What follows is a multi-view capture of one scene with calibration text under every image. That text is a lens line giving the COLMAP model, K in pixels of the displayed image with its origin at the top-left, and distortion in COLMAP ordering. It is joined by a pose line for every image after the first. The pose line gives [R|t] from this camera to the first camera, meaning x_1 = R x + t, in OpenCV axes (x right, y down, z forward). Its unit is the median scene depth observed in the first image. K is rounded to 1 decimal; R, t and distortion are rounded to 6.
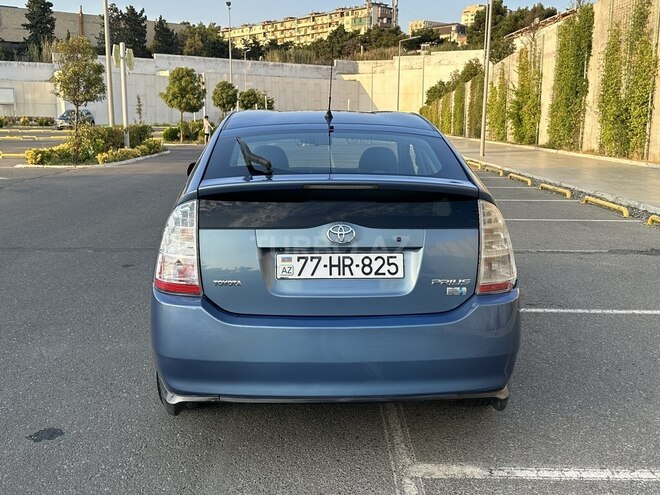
lens RADIAL K [[710.8, 0, 330.0], [0, 710.8, 247.5], [0, 0, 1]] dist [0.179072, -0.389987]
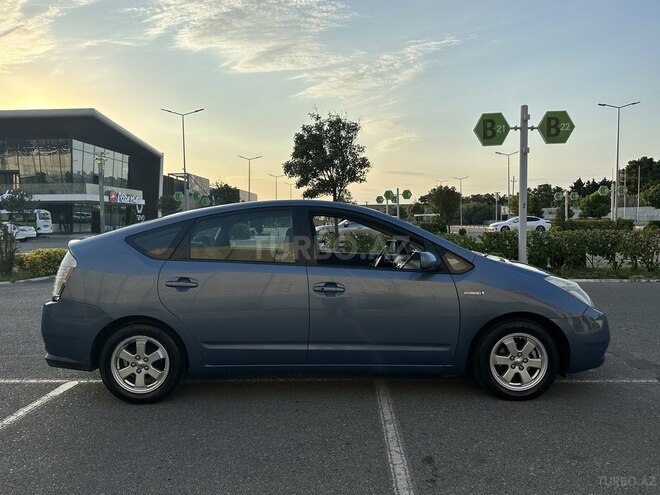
lens RADIAL K [[489.5, 0, 330.0], [0, 489.5, 247.5], [0, 0, 1]] dist [-0.000589, -0.001363]
pose [[-0.048211, 0.046987, -0.997731, 0.181376], [-0.168249, 0.984238, 0.054481, -0.032109], [0.984565, 0.170494, -0.039546, 0.216637]]
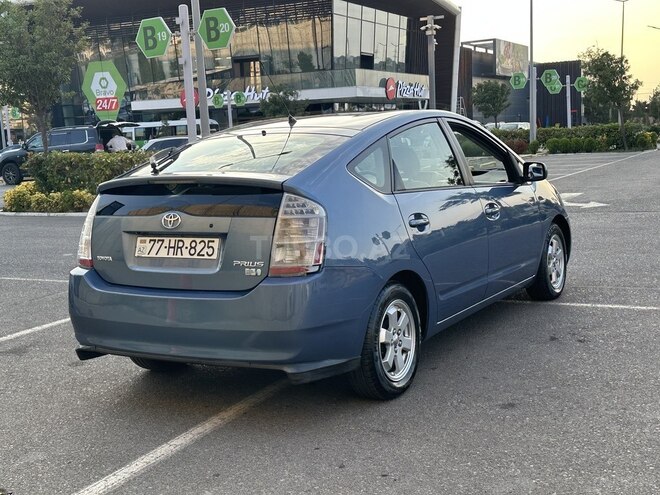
lens RADIAL K [[850.6, 0, 318.8], [0, 850.6, 246.3], [0, 0, 1]] dist [0.259170, -0.686526]
pose [[0.826258, 0.022929, -0.562825, 0.126937], [-0.043531, 0.998782, -0.023215, 0.005766], [0.561607, 0.043682, 0.826250, -0.007528]]
